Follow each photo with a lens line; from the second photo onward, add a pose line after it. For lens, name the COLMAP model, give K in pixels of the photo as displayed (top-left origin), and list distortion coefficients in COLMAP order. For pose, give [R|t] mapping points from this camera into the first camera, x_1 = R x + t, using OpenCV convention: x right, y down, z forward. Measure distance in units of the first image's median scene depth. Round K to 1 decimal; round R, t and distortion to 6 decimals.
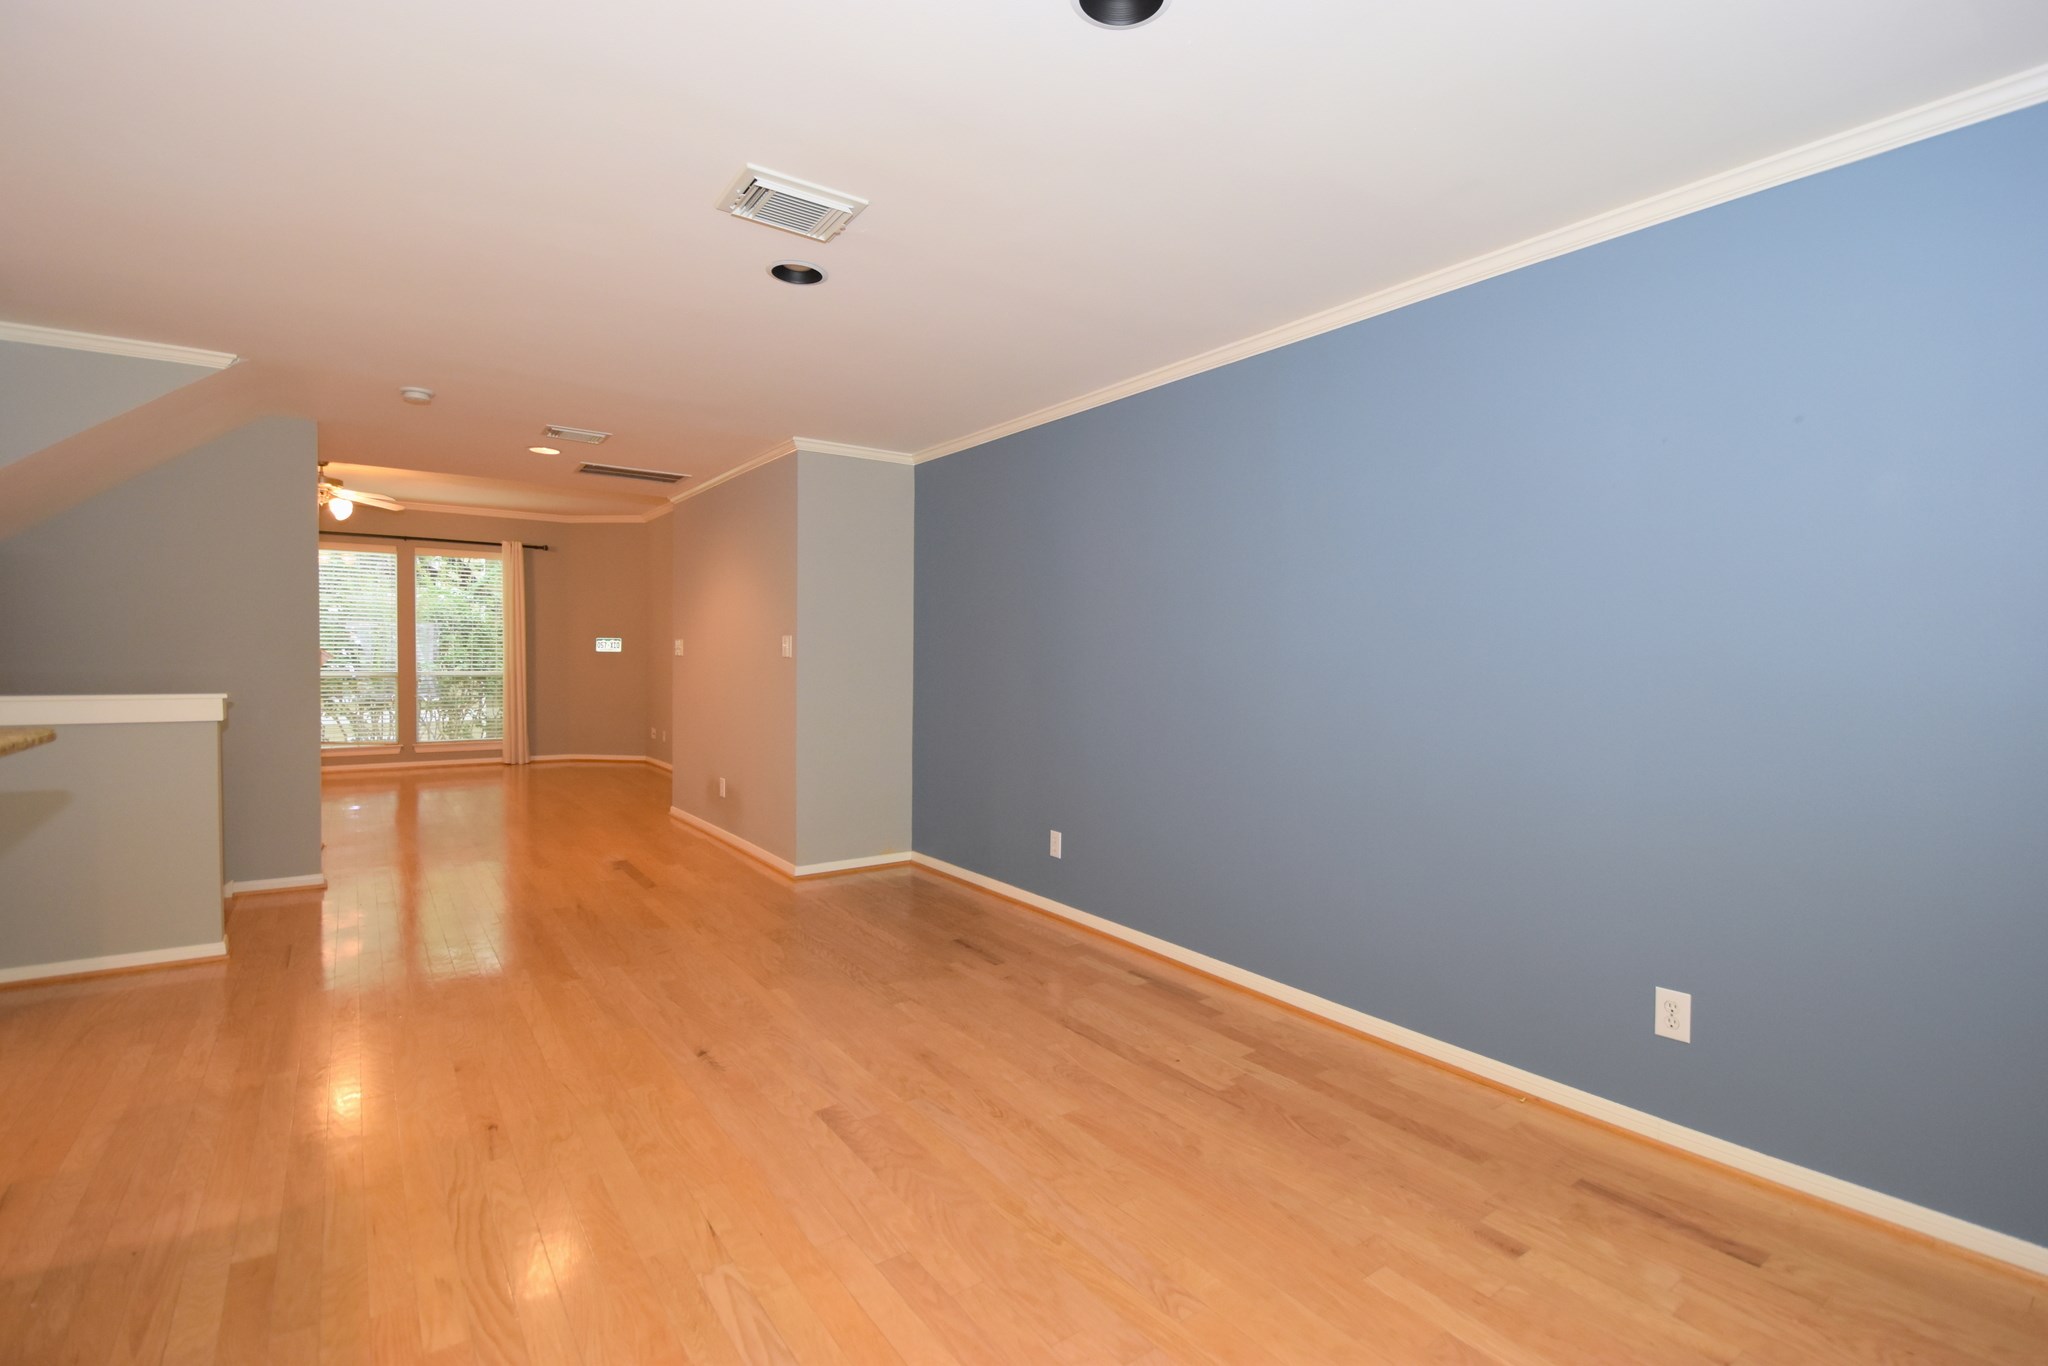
lens RADIAL K [[921.1, 0, 1039.0], [0, 921.1, 682.2], [0, 0, 1]] dist [0.023484, -0.032183]
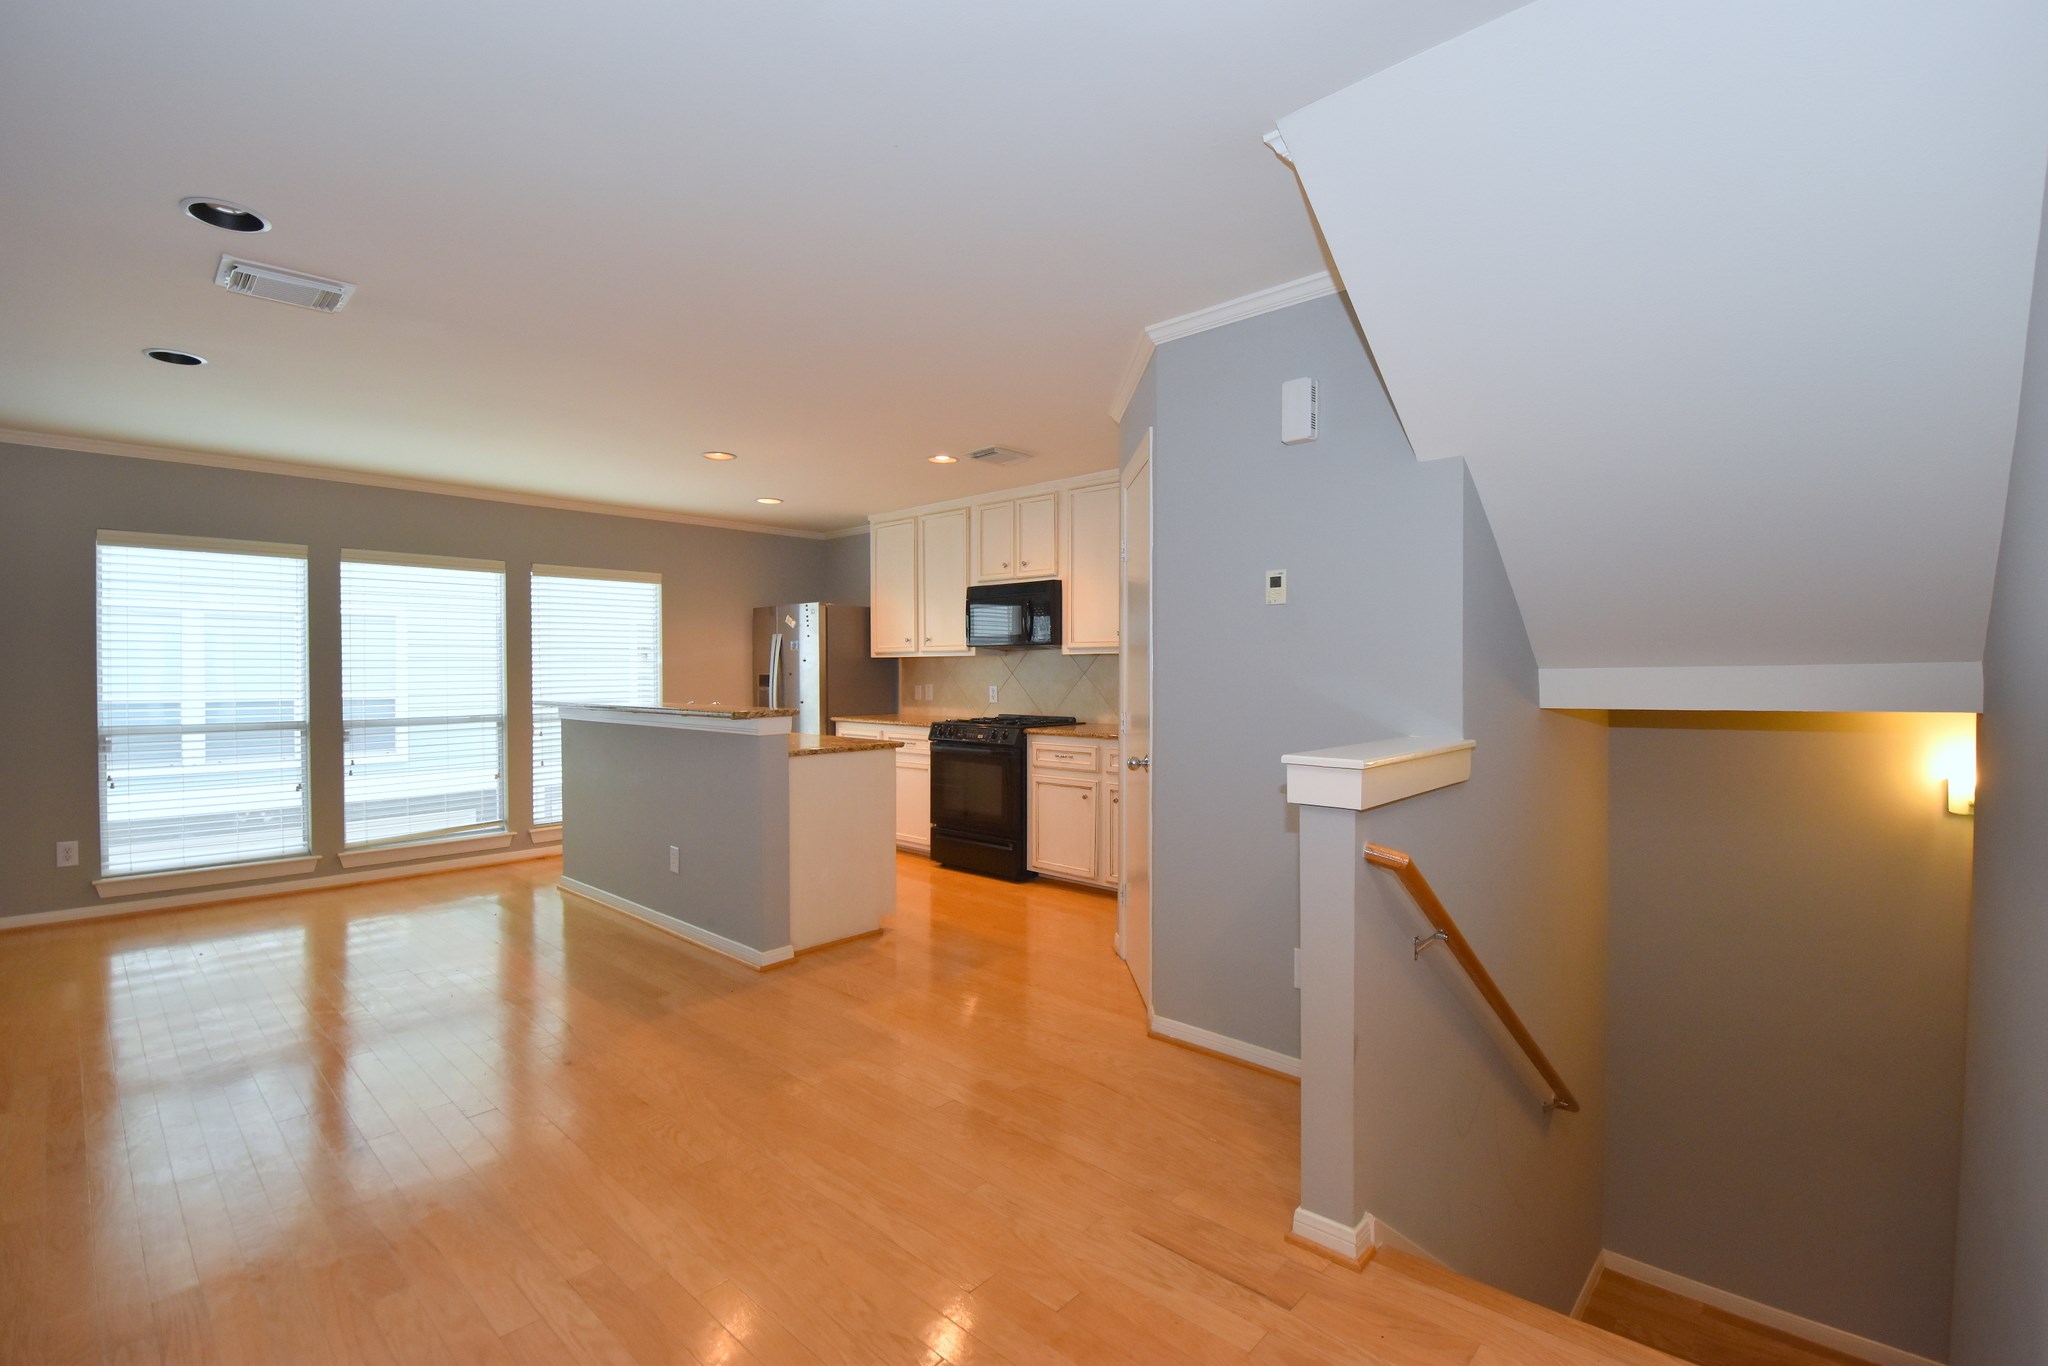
lens RADIAL K [[901.2, 0, 1048.4], [0, 901.2, 681.0], [0, 0, 1]] dist [-0.000357, -0.015041]
pose [[-0.978721, -0.005393, -0.205123, -0.708938], [-0.012645, 0.999340, 0.034059, -0.055038], [0.204804, 0.035928, -0.978143, 1.665791]]
